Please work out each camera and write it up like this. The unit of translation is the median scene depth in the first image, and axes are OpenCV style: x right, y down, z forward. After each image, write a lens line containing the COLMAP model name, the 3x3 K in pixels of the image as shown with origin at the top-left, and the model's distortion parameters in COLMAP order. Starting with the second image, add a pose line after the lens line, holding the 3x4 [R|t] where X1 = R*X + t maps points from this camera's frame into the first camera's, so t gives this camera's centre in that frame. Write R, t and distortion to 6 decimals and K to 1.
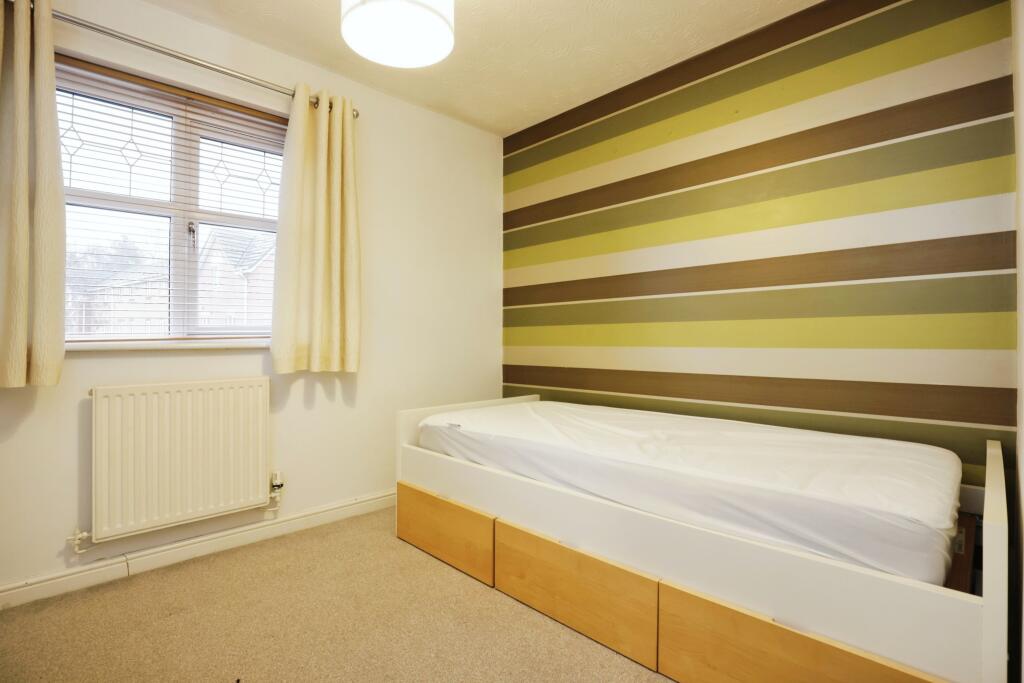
lens RADIAL K [[499.0, 0, 509.5], [0, 499.0, 322.2], [0, 0, 1]] dist [-0.001180, -0.000453]
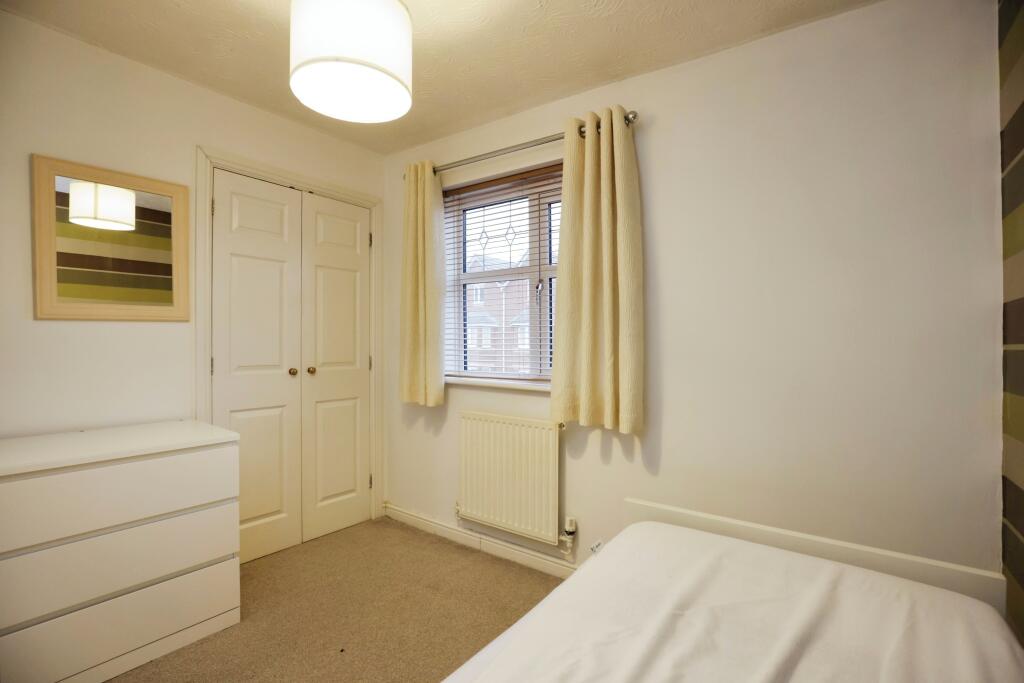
lens RADIAL K [[478.1, 0, 512.0], [0, 478.1, 341.5], [0, 0, 1]] dist [-0.000257, 0.000060]
pose [[0.175932, 0.003281, -0.984397, 0.478251], [0.014264, 0.999881, 0.005881, -0.063733], [0.984299, -0.015076, 0.175864, 0.753006]]
